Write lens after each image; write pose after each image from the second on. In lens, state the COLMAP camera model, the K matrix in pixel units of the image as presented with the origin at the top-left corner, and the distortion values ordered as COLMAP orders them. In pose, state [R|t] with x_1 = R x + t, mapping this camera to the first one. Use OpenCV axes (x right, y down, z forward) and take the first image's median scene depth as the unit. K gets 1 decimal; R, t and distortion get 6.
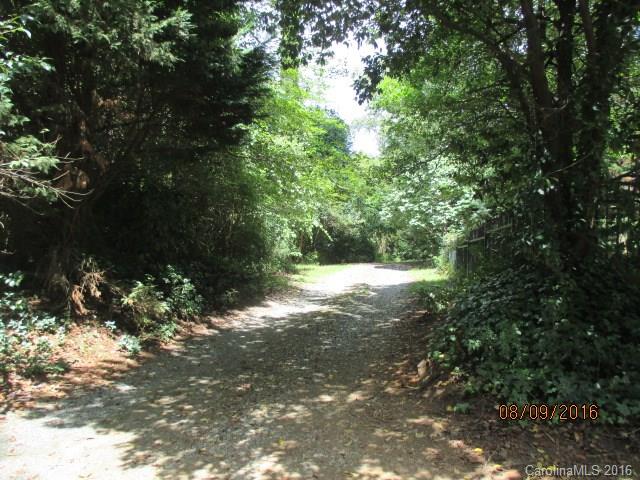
lens RADIAL K [[529.2, 0, 317.6], [0, 529.2, 237.6], [0, 0, 1]] dist [-0.029095, 0.004538]
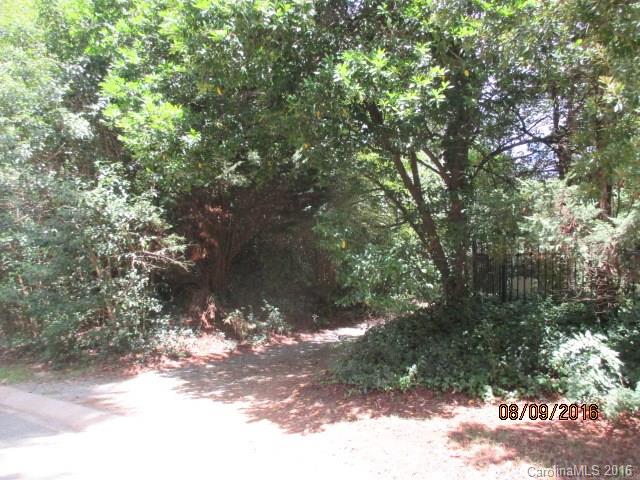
lens RADIAL K [[529.2, 0, 317.6], [0, 529.2, 237.6], [0, 0, 1]] dist [-0.029095, 0.004538]
pose [[0.898191, -0.050602, -0.436684, 0.687028], [0.030355, 0.998121, -0.053225, -0.054039], [0.438557, 0.034551, 0.898039, -0.458252]]
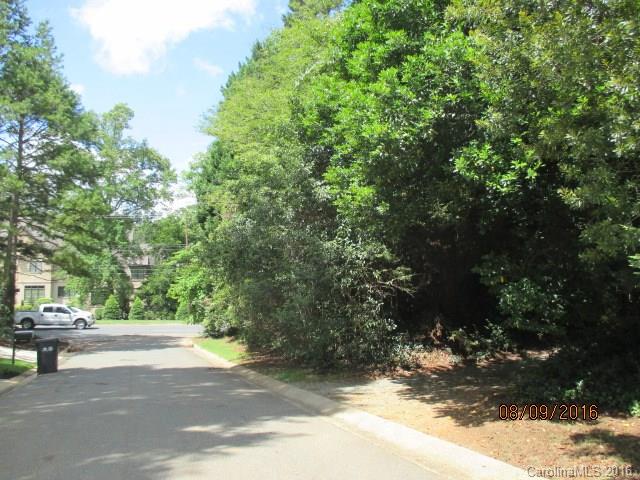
lens RADIAL K [[529.2, 0, 317.6], [0, 529.2, 237.6], [0, 0, 1]] dist [-0.029095, 0.004538]
pose [[0.572321, -0.120889, -0.811070, 1.036783], [0.064455, 0.992646, -0.102470, -0.089625], [0.817493, 0.006368, 0.575904, -0.599356]]
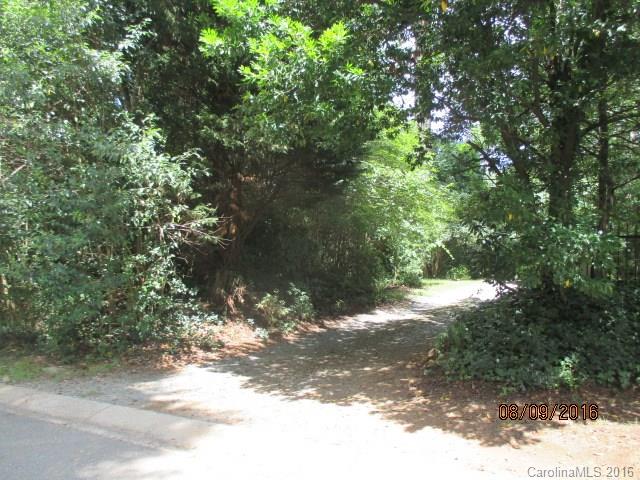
lens RADIAL K [[529.2, 0, 317.6], [0, 529.2, 237.6], [0, 0, 1]] dist [-0.029095, 0.004538]
pose [[0.952910, -0.014384, -0.302911, 0.269429], [0.007357, 0.999677, -0.024326, -0.040545], [0.303163, 0.020952, 0.952708, -0.426613]]
